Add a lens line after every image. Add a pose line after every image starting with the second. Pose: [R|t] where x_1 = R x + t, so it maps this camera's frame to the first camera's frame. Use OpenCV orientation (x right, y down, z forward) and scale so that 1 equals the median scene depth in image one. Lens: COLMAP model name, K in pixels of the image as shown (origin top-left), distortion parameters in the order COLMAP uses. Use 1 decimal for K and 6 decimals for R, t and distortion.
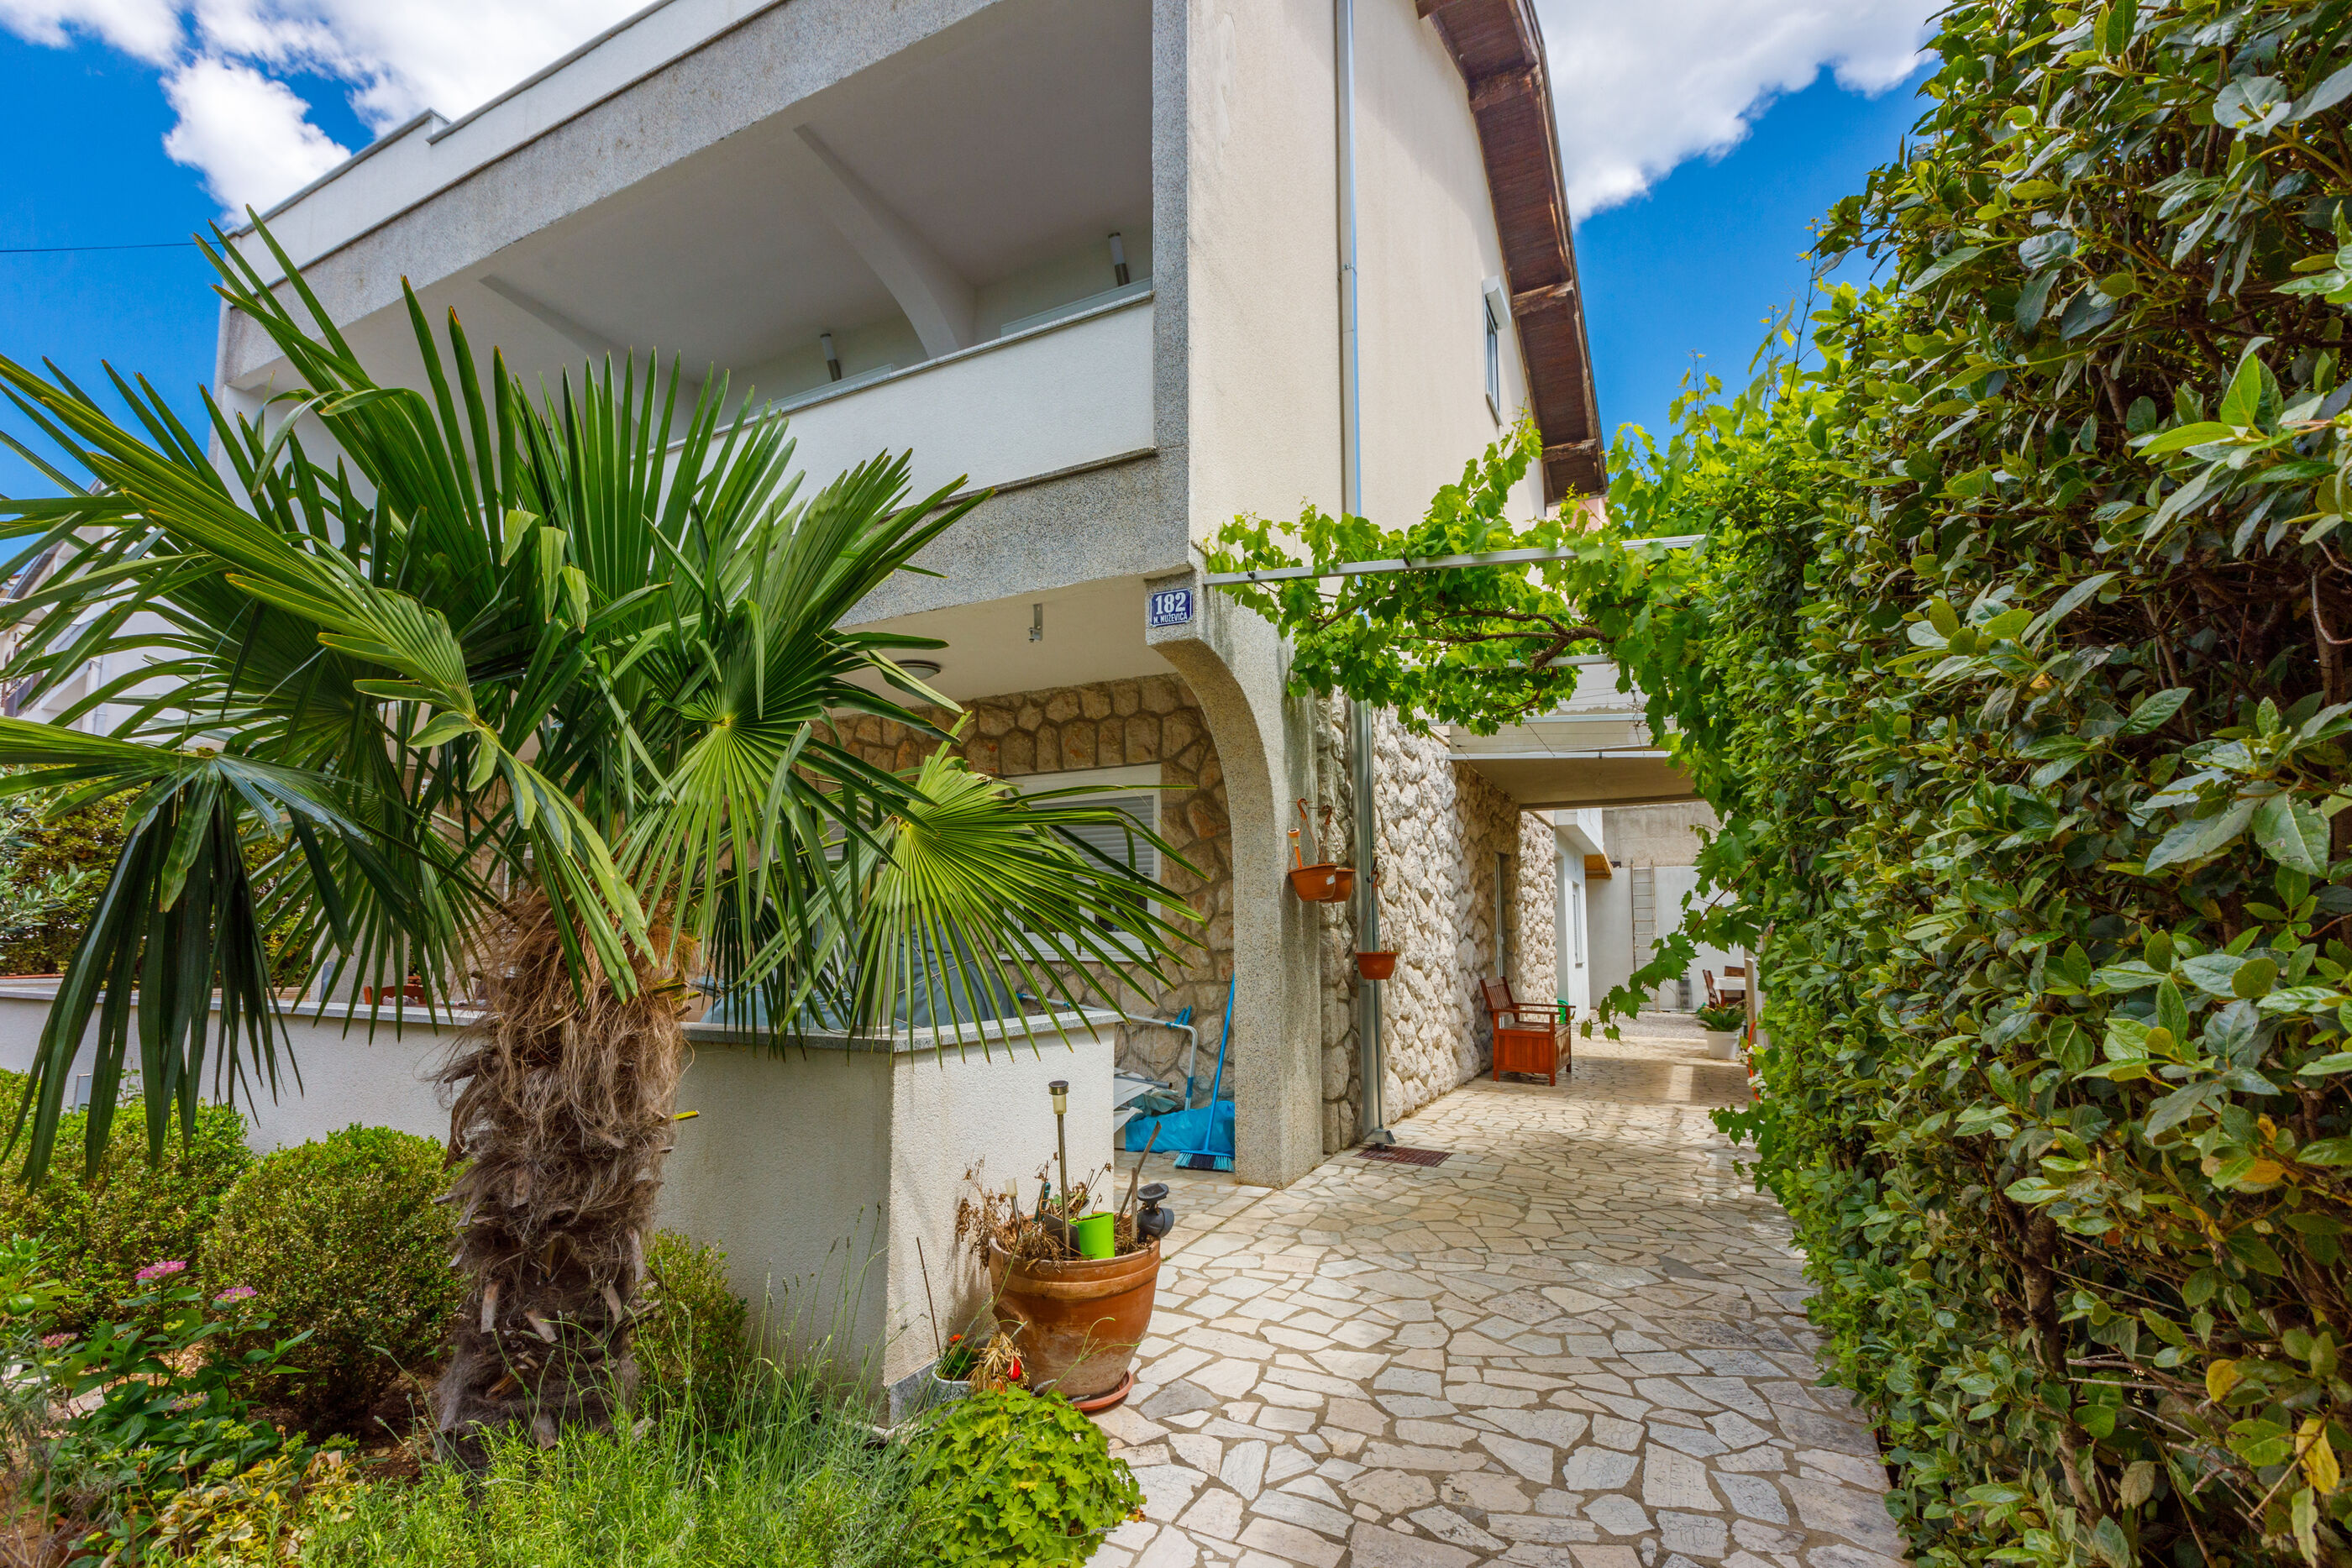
lens RADIAL K [[1063.8, 0, 1174.5], [0, 1063.8, 864.5], [0, 0, 1]] dist [0.000150, -0.000140]
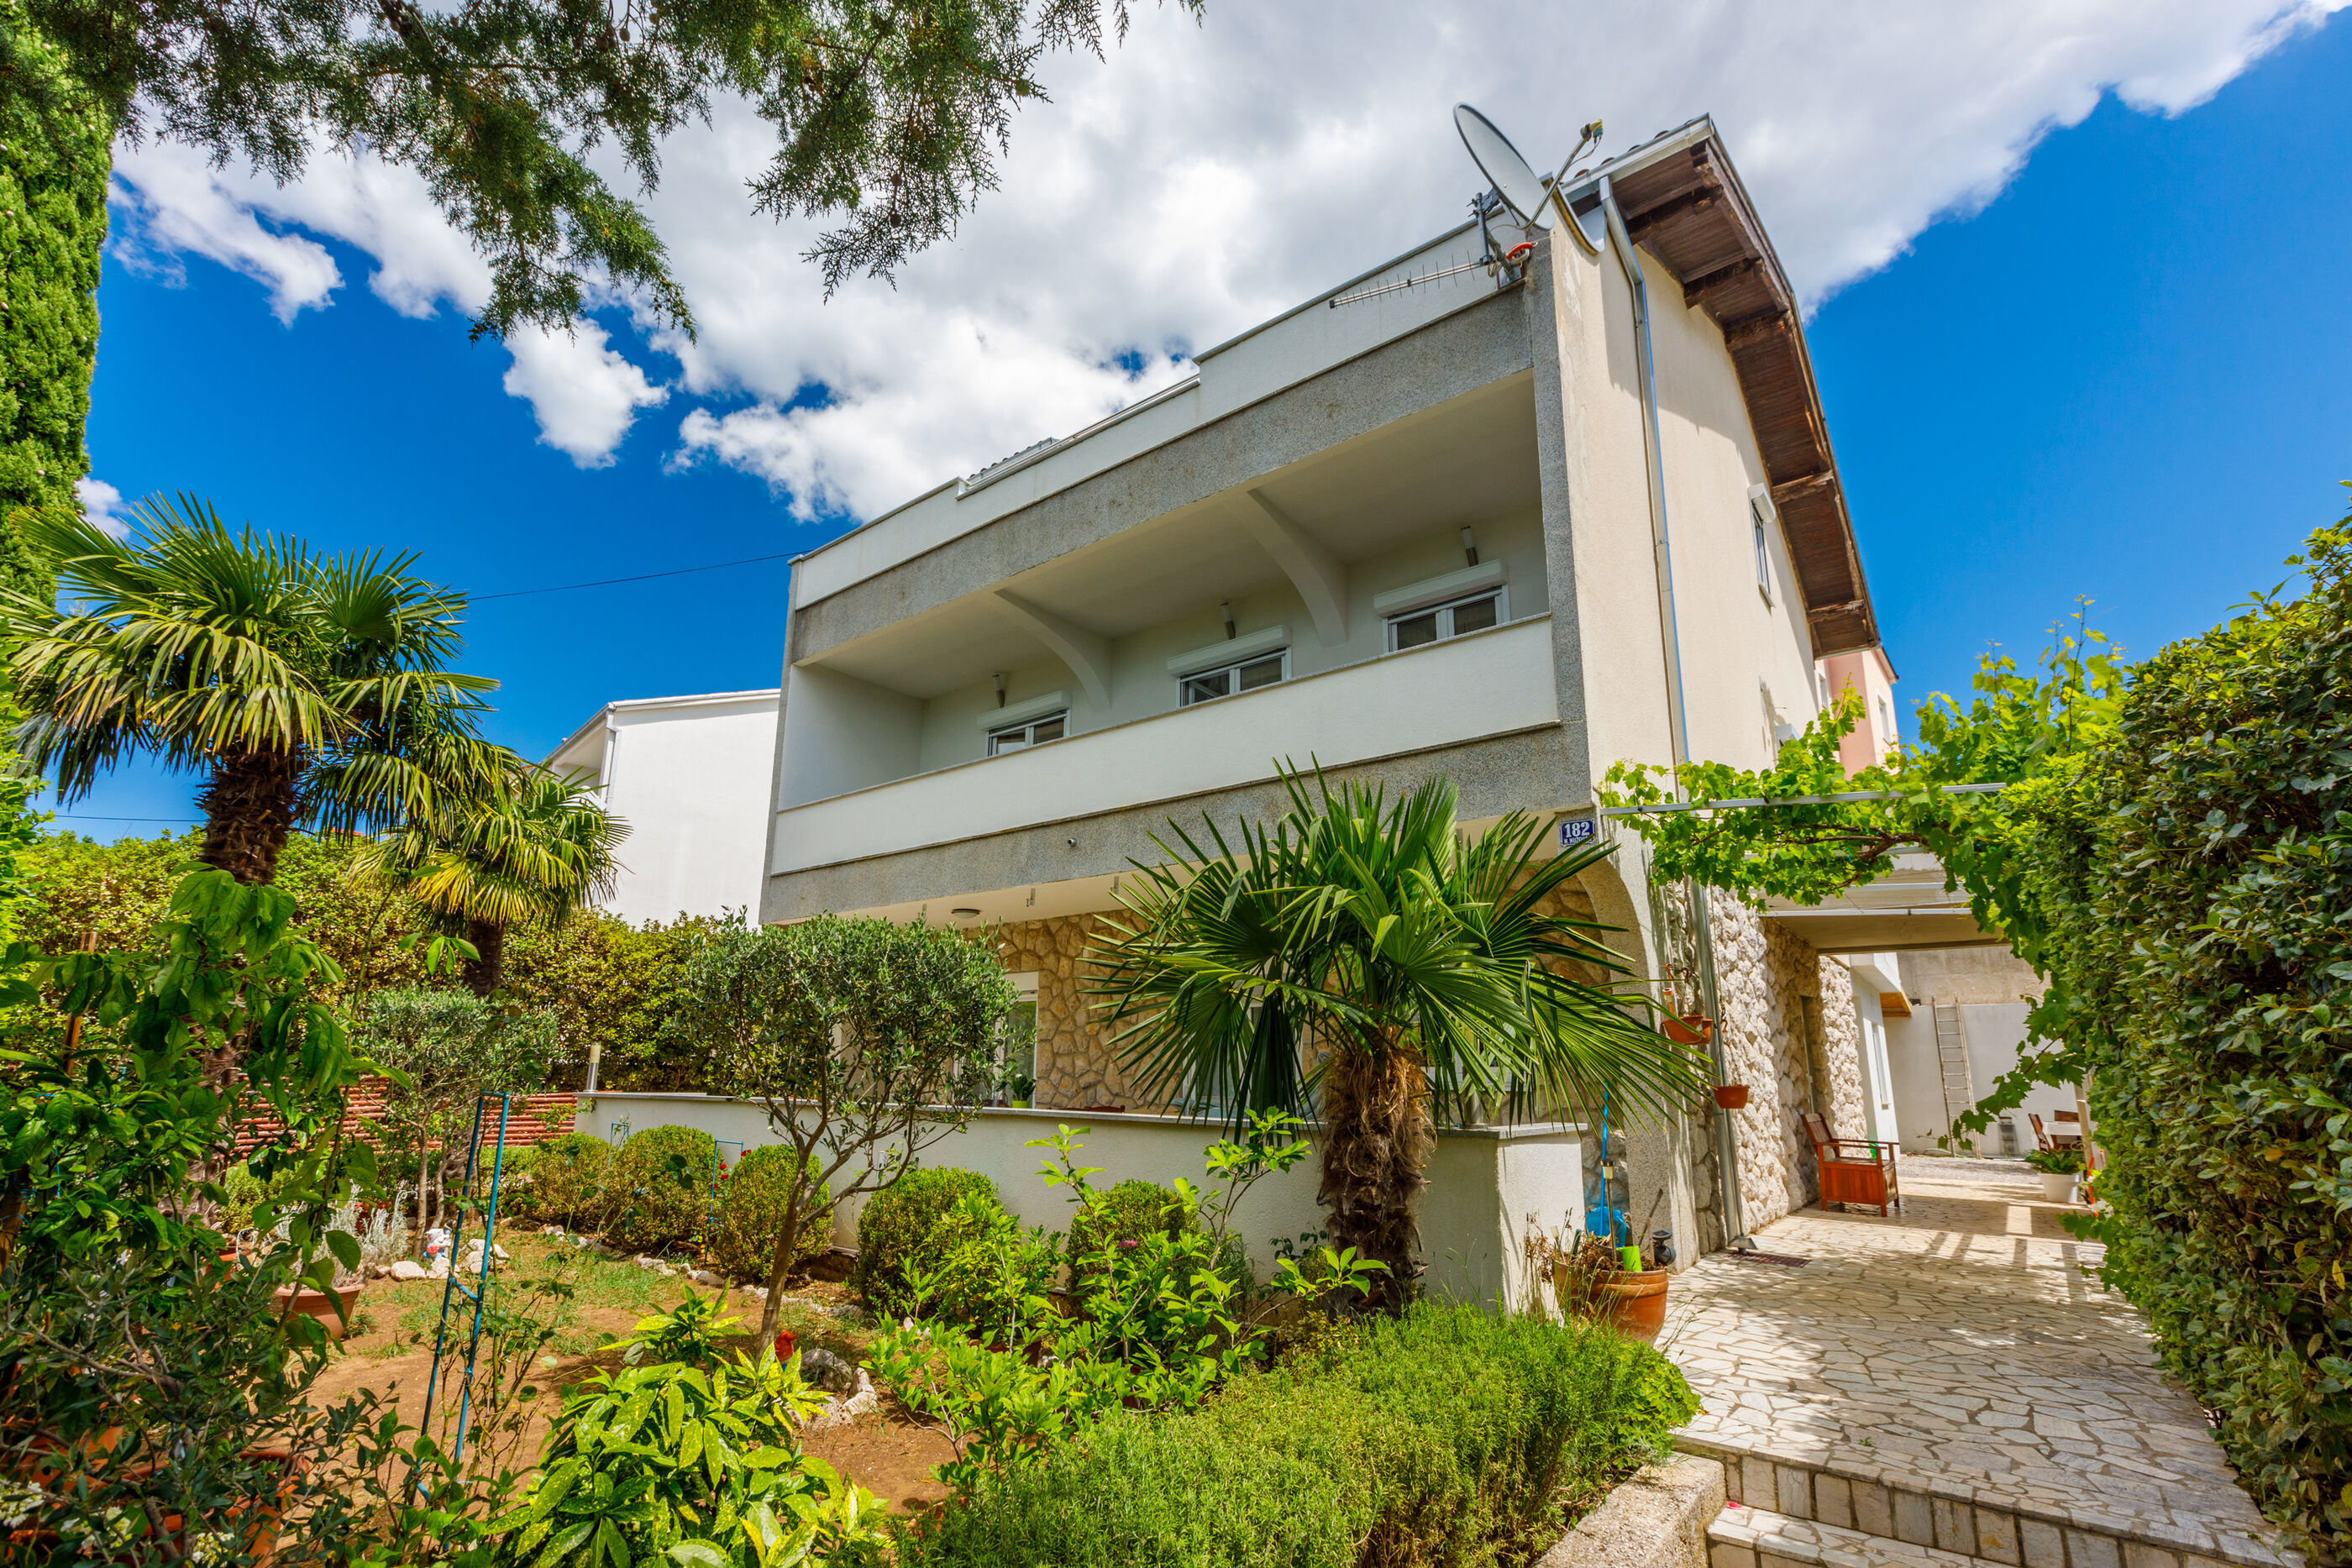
lens RADIAL K [[1063.8, 0, 1174.5], [0, 1063.8, 864.5], [0, 0, 1]] dist [0.000150, -0.000140]
pose [[0.979637, -0.026789, -0.198984, -0.179449], [0.001992, 0.992307, -0.123786, -0.020071], [0.200769, 0.120869, 0.972153, -0.337880]]
